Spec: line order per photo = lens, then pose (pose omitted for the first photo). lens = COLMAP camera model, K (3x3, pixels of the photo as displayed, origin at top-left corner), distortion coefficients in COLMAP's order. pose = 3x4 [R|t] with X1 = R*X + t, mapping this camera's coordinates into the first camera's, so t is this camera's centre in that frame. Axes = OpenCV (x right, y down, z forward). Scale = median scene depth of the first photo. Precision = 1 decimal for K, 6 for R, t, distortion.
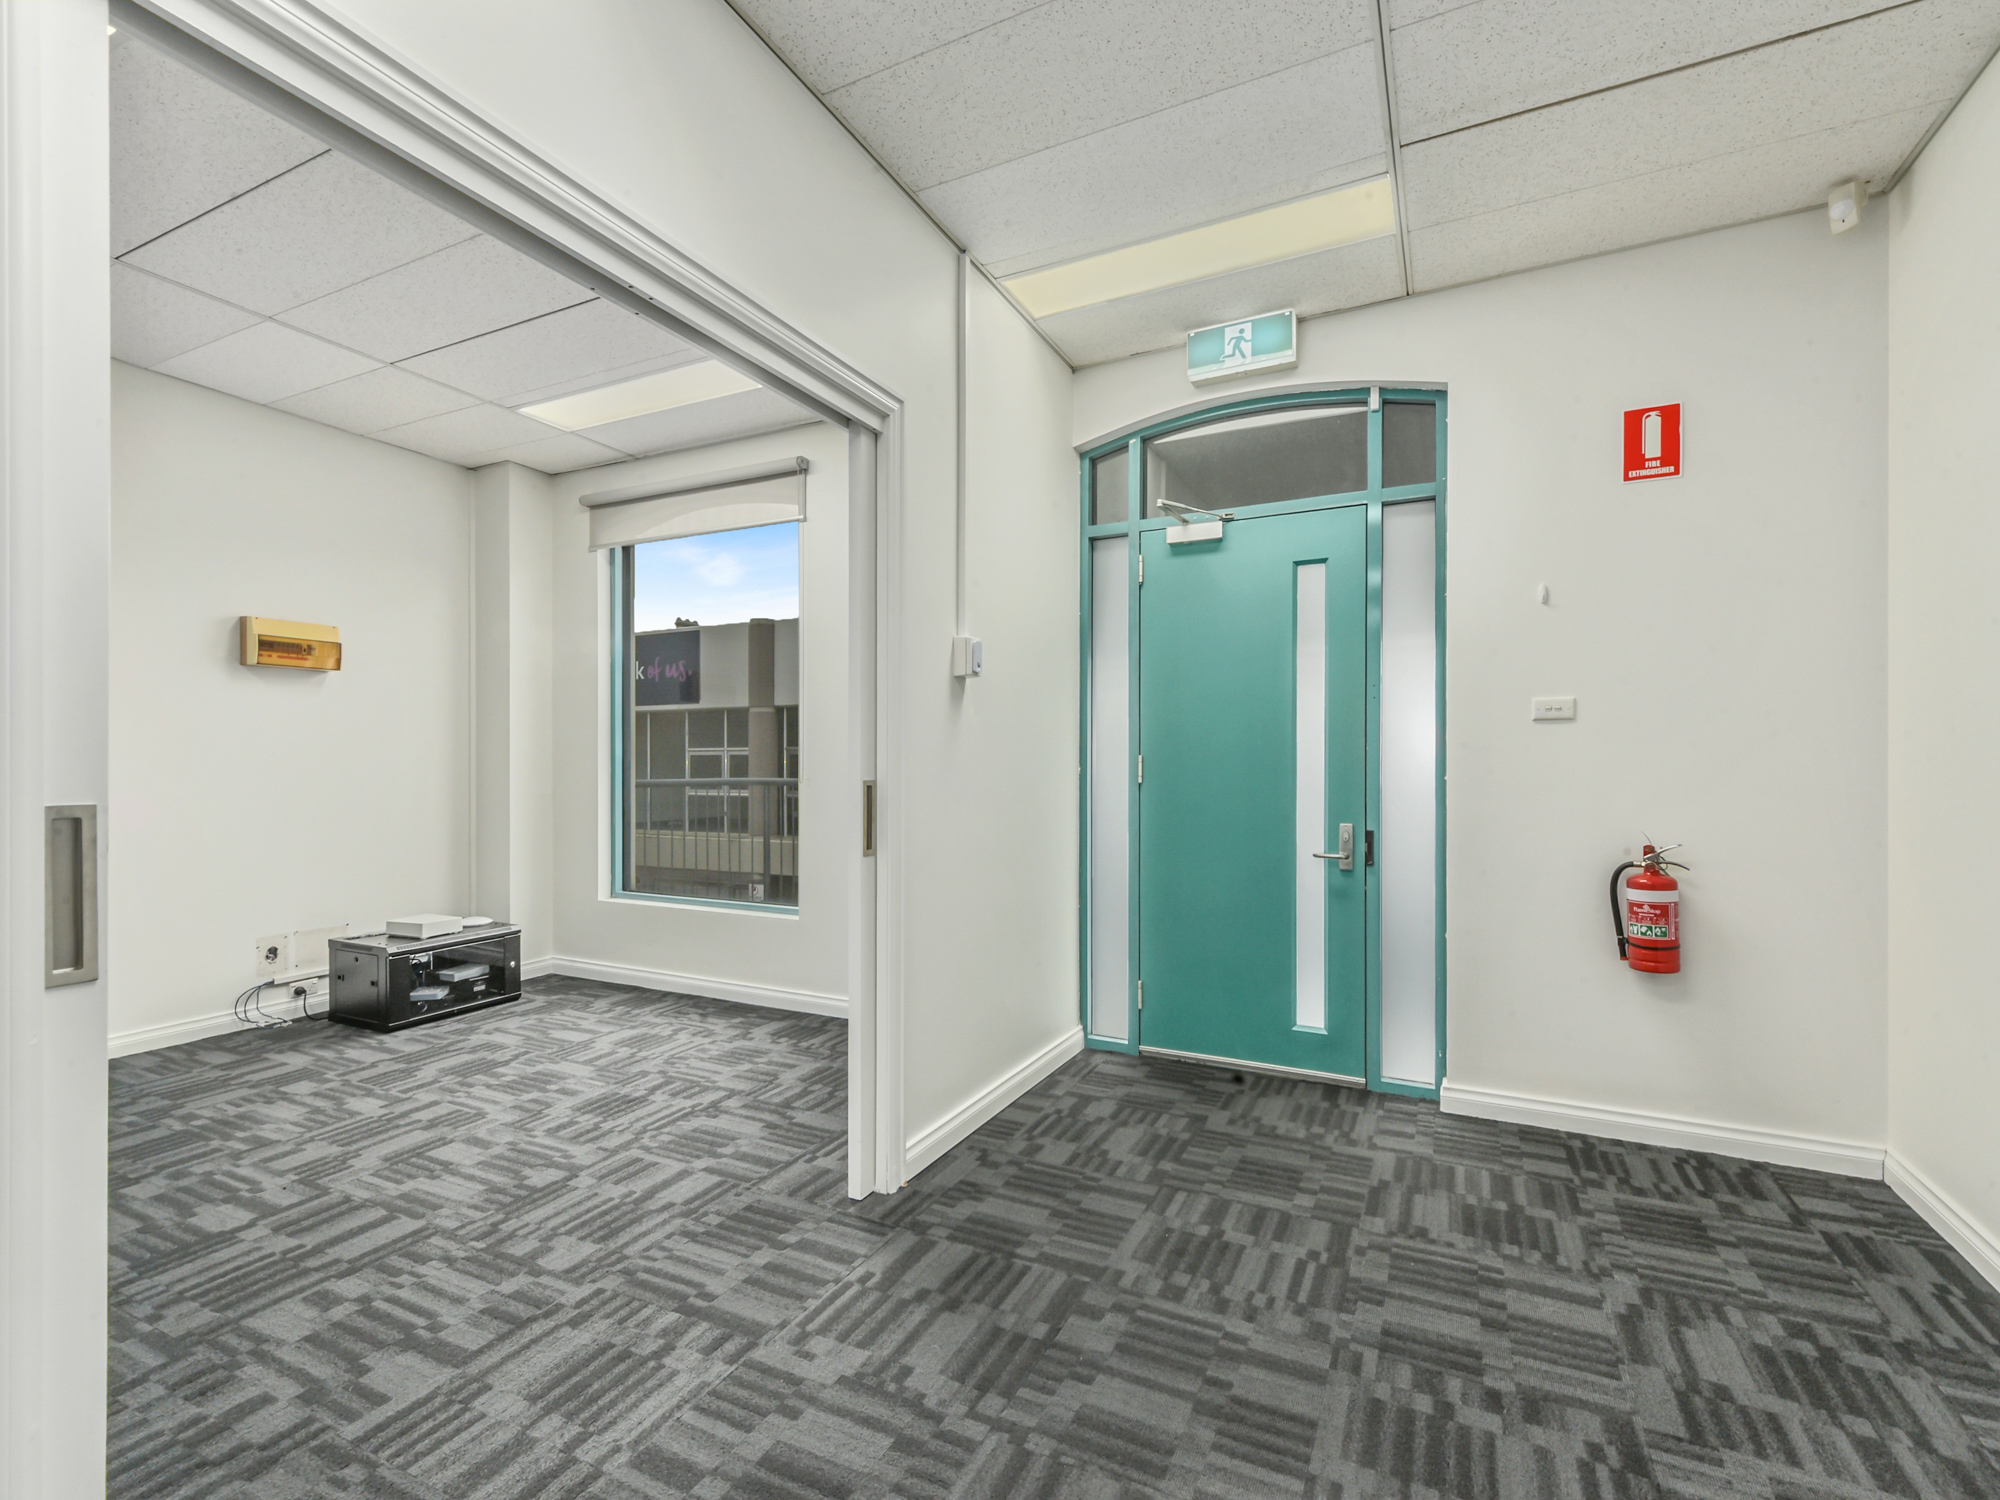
lens RADIAL K [[910.8, 0, 1001.7], [0, 910.8, 760.2], [0, 0, 1]] dist [0.014157, 0.000304]
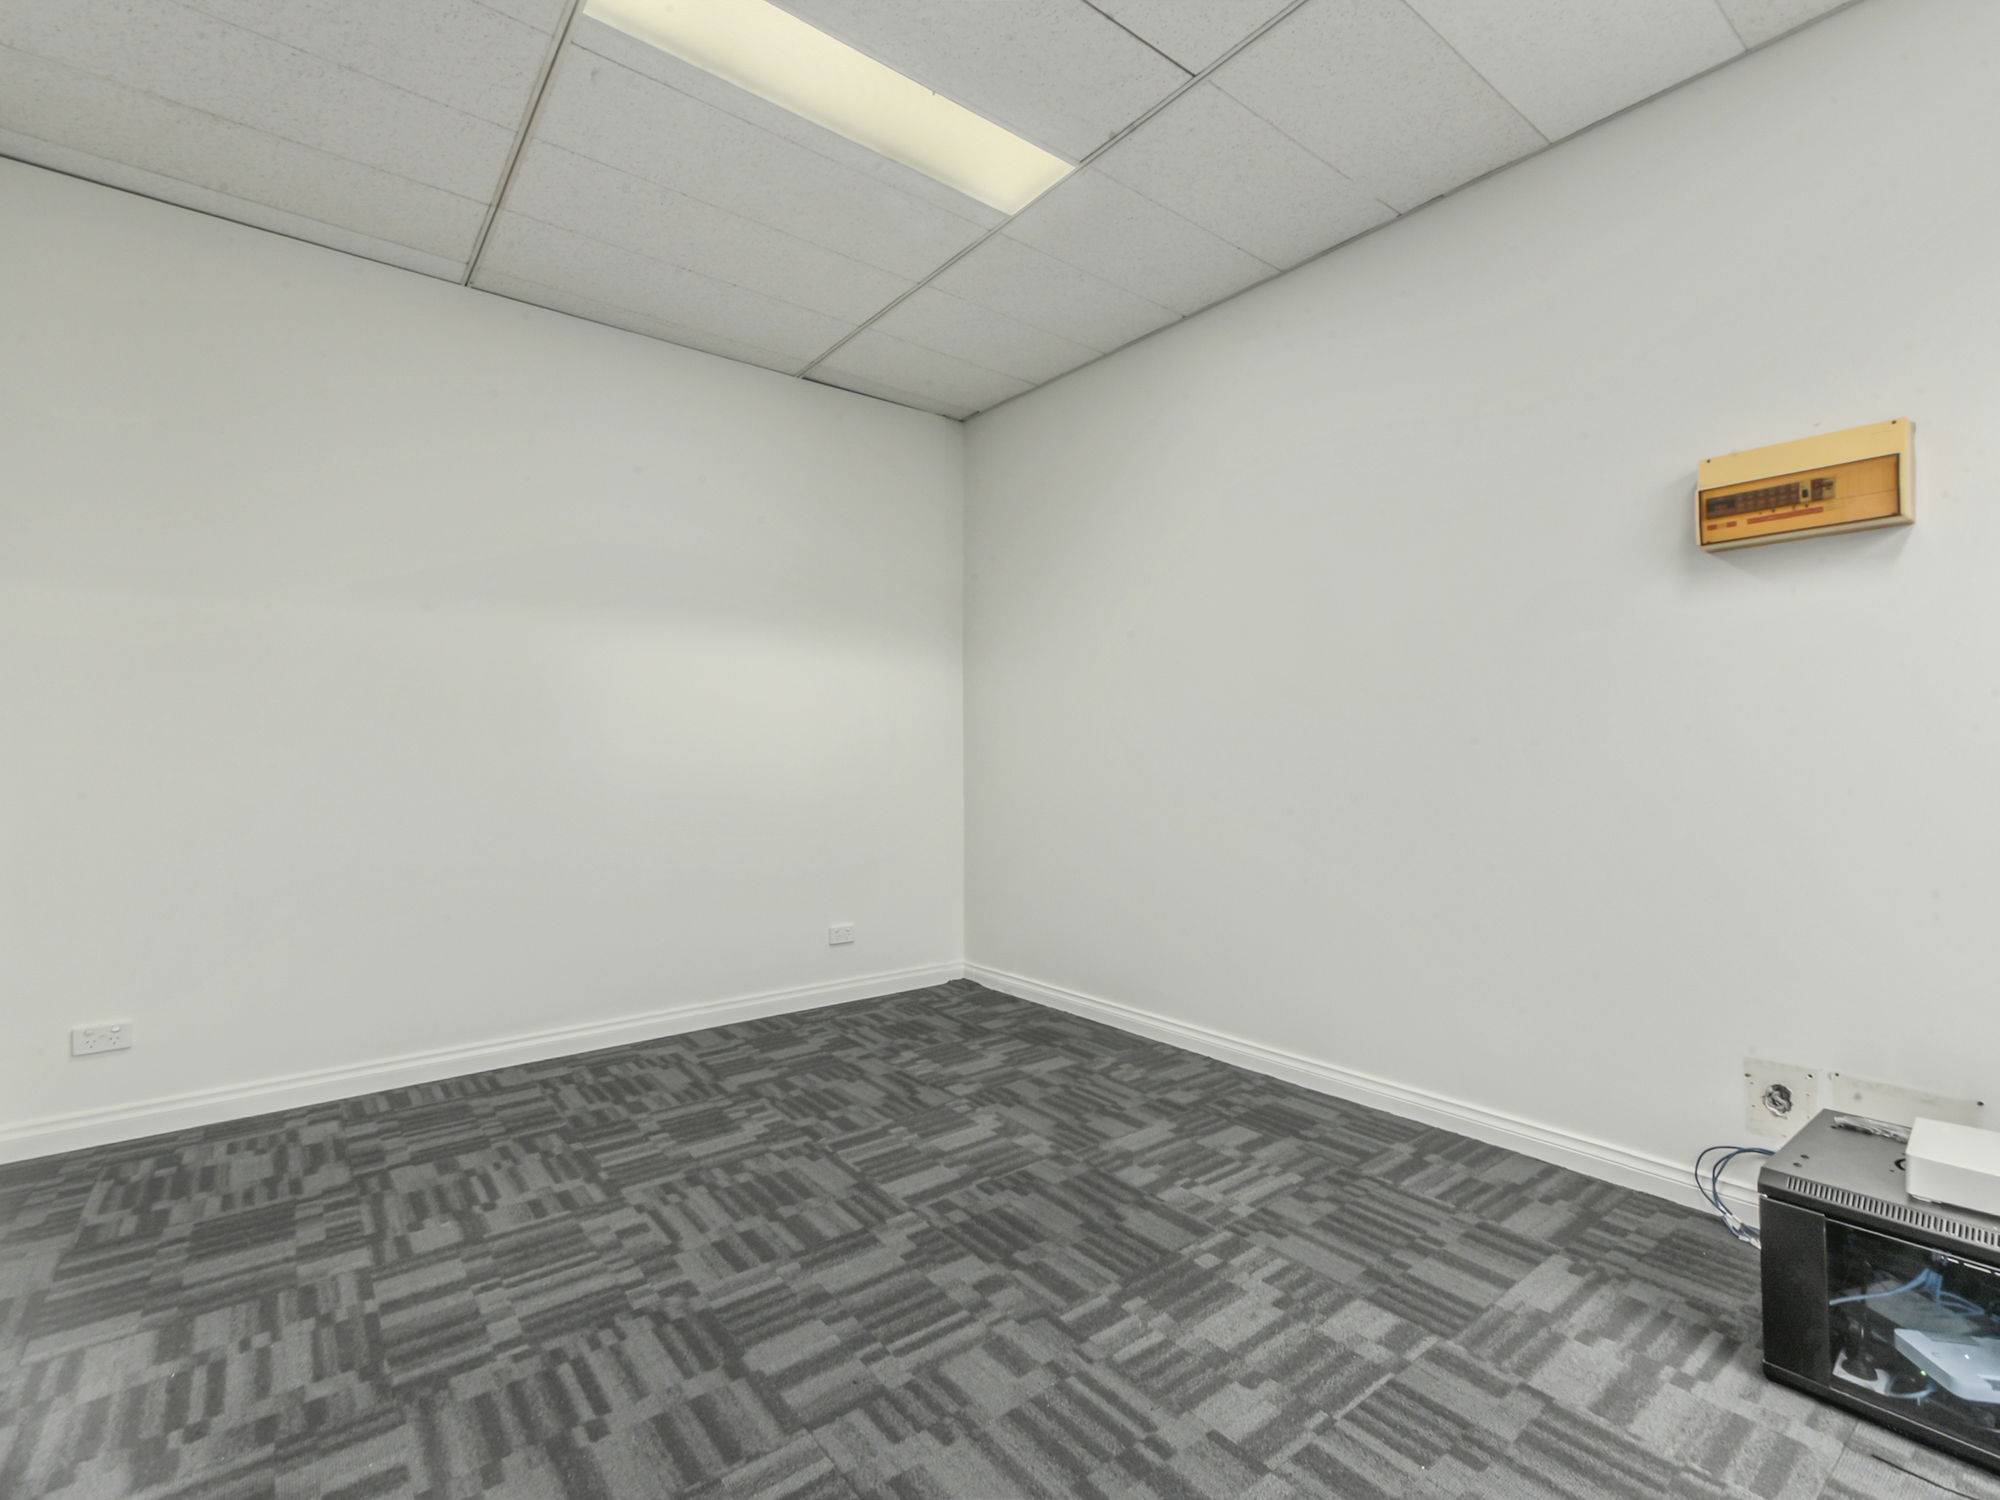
lens RADIAL K [[910.8, 0, 1006.5], [0, 910.8, 748.8], [0, 0, 1]] dist [0.014157, 0.000304]
pose [[-0.421969, 0.002234, -0.906608, -0.185278], [0.008295, 0.999965, -0.001397, 0.015147], [0.906572, -0.008110, -0.421972, 1.076572]]
